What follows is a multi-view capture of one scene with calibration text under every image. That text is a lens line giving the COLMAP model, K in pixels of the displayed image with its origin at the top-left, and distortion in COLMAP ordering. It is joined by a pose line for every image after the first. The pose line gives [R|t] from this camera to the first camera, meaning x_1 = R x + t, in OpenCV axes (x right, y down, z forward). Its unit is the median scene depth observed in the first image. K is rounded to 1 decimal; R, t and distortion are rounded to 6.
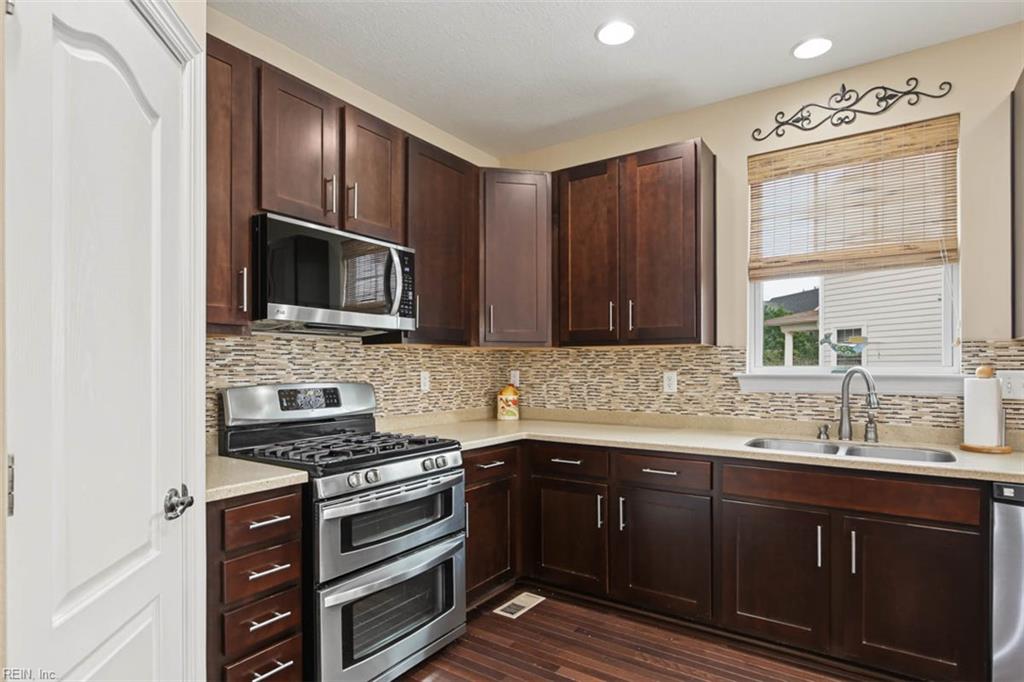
lens RADIAL K [[525.5, 0, 506.0], [0, 525.5, 359.2], [0, 0, 1]] dist [-0.002842, 0.001784]
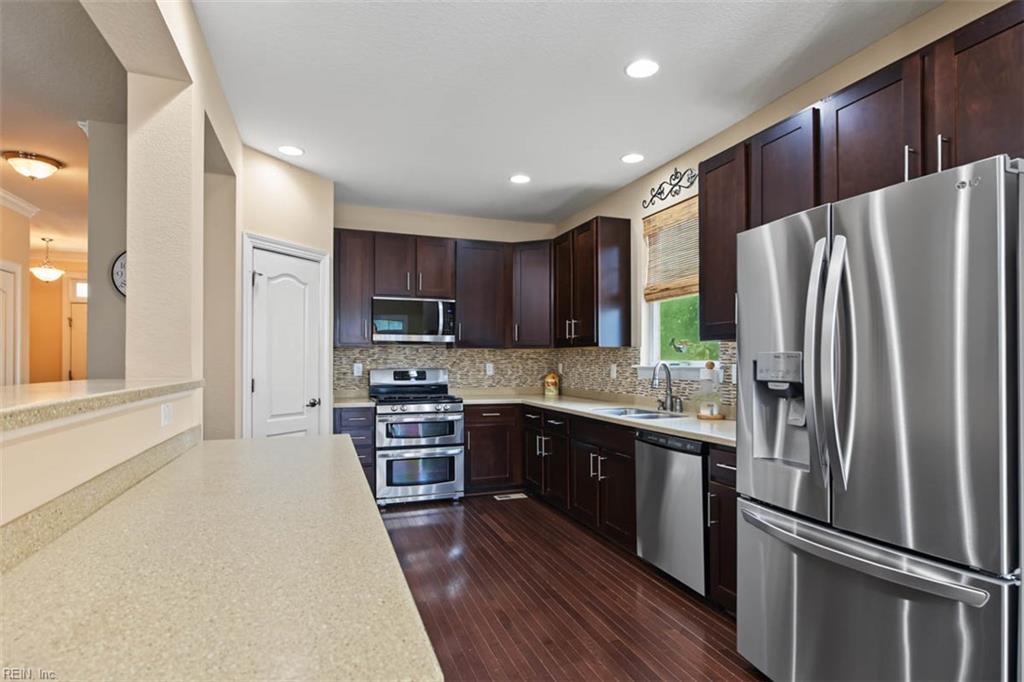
lens RADIAL K [[525.5, 0, 512.7], [0, 525.5, 344.8], [0, 0, 1]] dist [-0.002842, 0.001784]
pose [[0.811621, -0.015028, -0.583991, 1.076135], [0.005348, 0.999818, -0.018296, -0.007147], [0.584159, 0.011727, 0.811554, -0.428204]]
